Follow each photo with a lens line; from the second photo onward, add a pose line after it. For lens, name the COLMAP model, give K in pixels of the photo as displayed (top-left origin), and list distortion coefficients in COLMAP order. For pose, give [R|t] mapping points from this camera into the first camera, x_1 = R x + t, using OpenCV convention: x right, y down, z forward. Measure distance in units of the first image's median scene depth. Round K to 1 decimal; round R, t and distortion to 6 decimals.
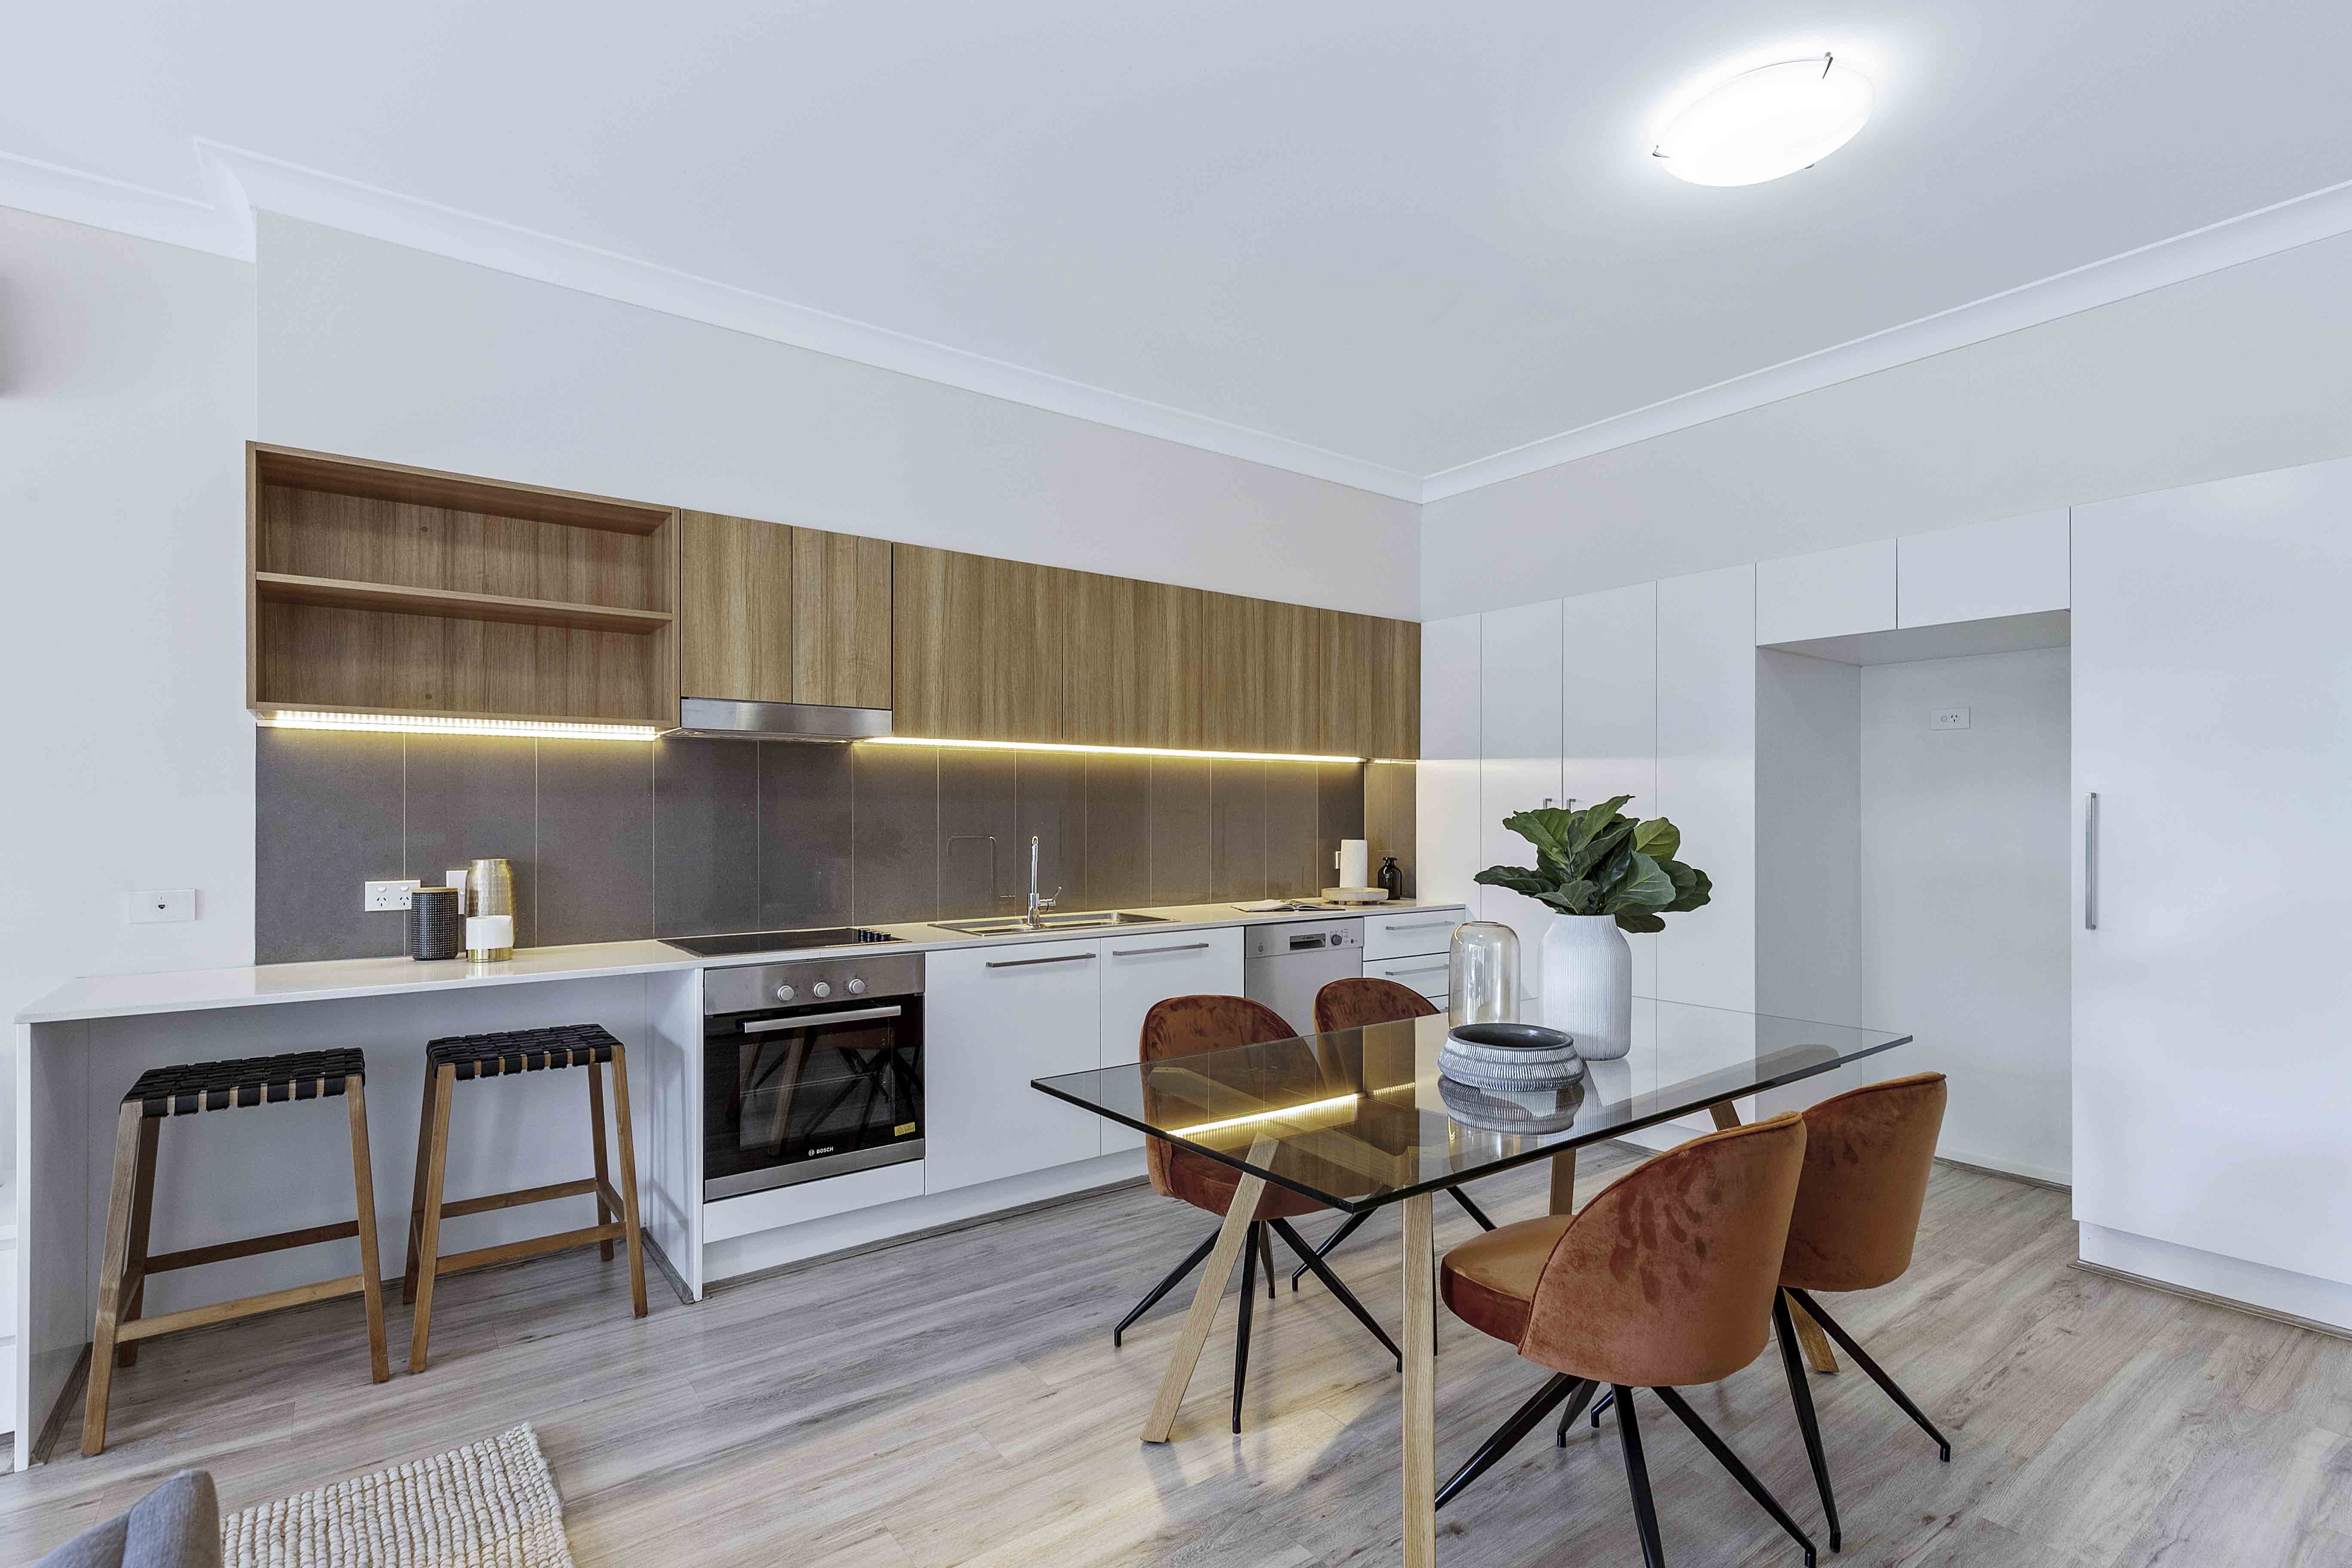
lens RADIAL K [[1168.6, 0, 1201.8], [0, 1168.6, 803.5], [0, 0, 1]] dist [0.002020, -0.001089]
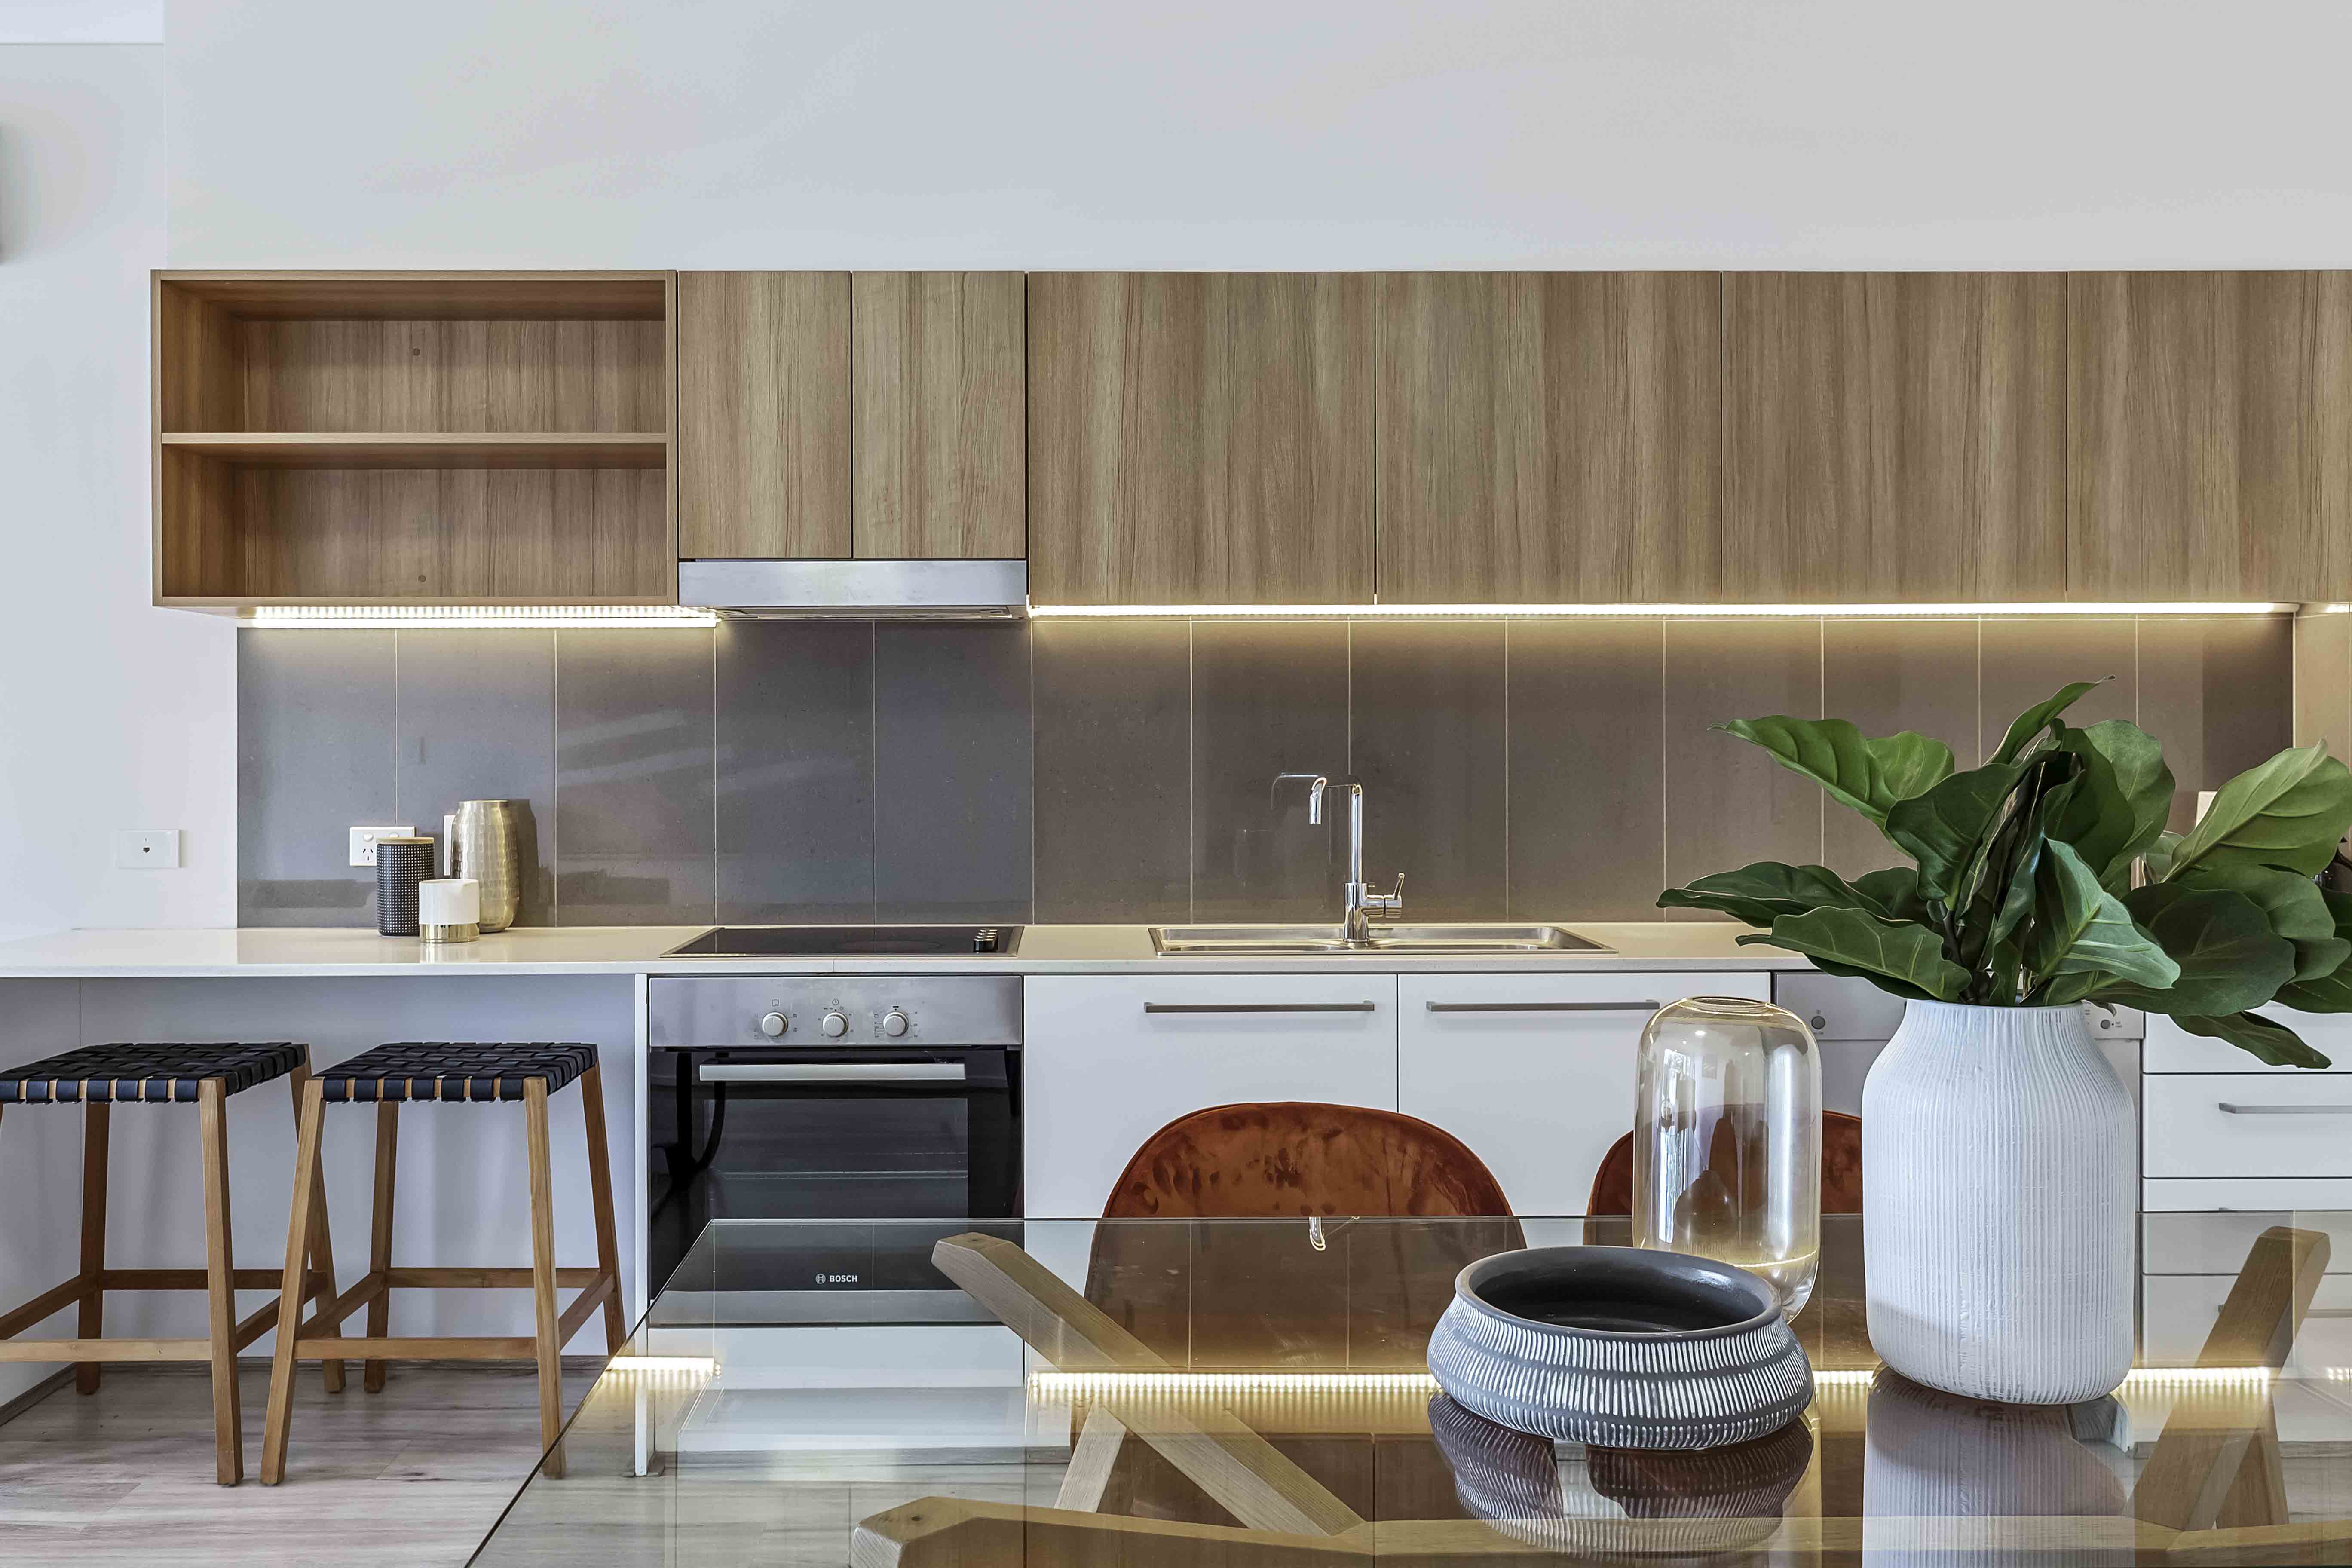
lens RADIAL K [[1956.9, 0, 1425.8], [0, 1956.9, 732.6], [0, 0, 1]] dist [0.001043, -0.007351]
pose [[0.783476, -0.001880, -0.621420, 0.552979], [0.007774, 0.999947, 0.006776, 0.002228], [0.621374, -0.010140, 0.783449, 0.390433]]
